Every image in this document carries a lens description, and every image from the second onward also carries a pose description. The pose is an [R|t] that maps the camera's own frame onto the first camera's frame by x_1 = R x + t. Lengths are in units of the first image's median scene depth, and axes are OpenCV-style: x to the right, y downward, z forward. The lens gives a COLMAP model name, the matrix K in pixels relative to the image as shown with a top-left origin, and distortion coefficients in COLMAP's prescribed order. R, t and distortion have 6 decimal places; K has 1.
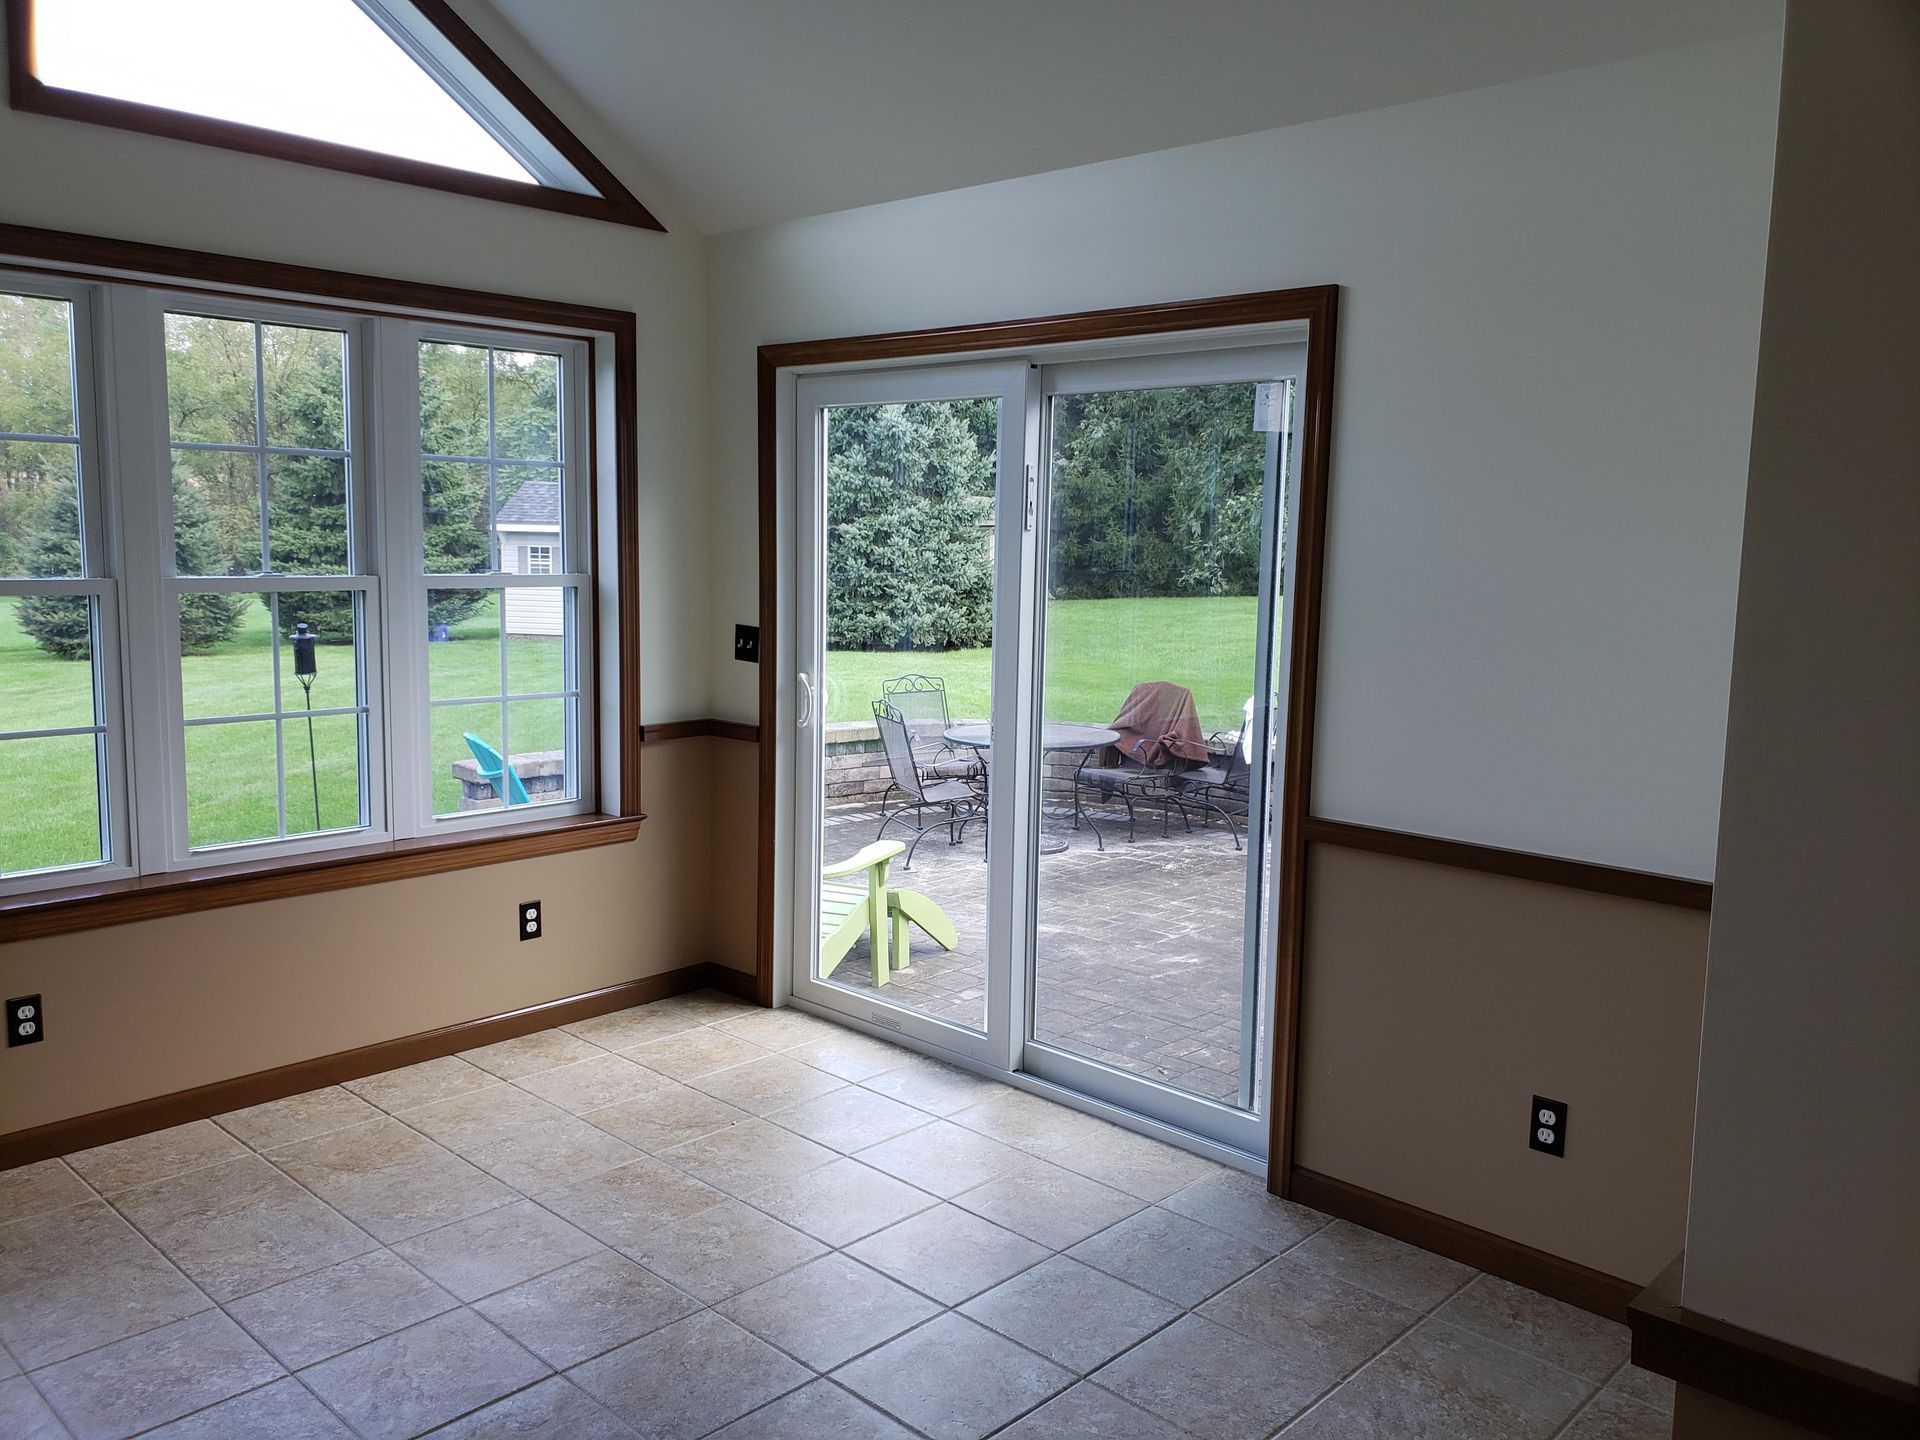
lens RADIAL K [[1503.8, 0, 963.1], [0, 1503.8, 726.3], [0, 0, 1]] dist [0.023326, -0.019668]
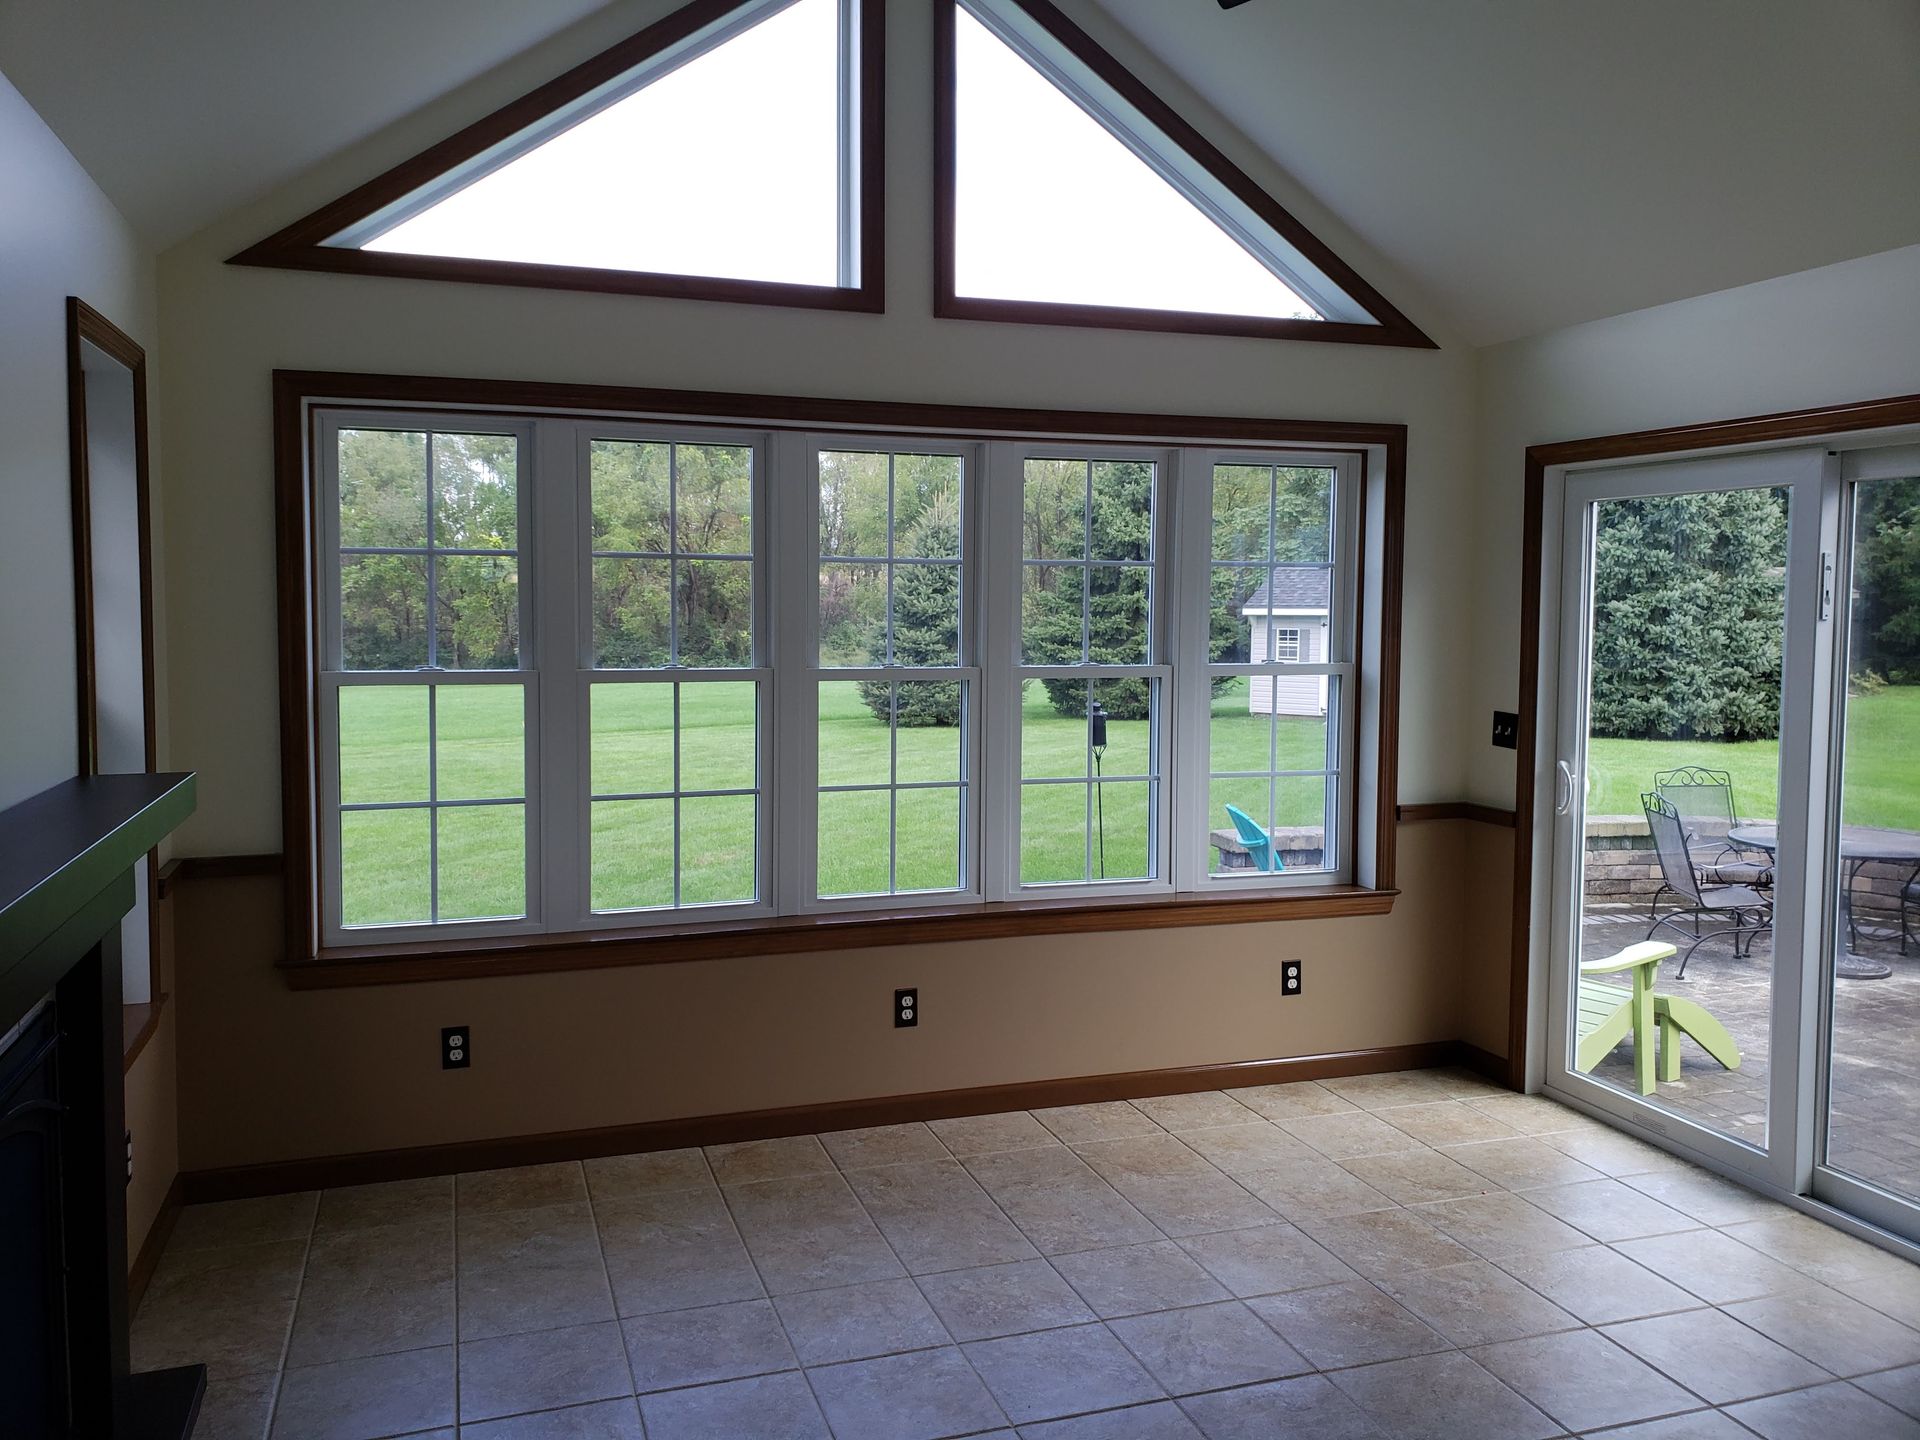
lens RADIAL K [[1503.8, 0, 934.3], [0, 1503.8, 693.1], [0, 0, 1]] dist [0.023326, -0.019668]
pose [[0.877284, 0.014108, -0.479765, 0.008257], [-0.050166, 0.996788, -0.062421, 0.003998], [0.477343, 0.078829, 0.875174, -0.100489]]
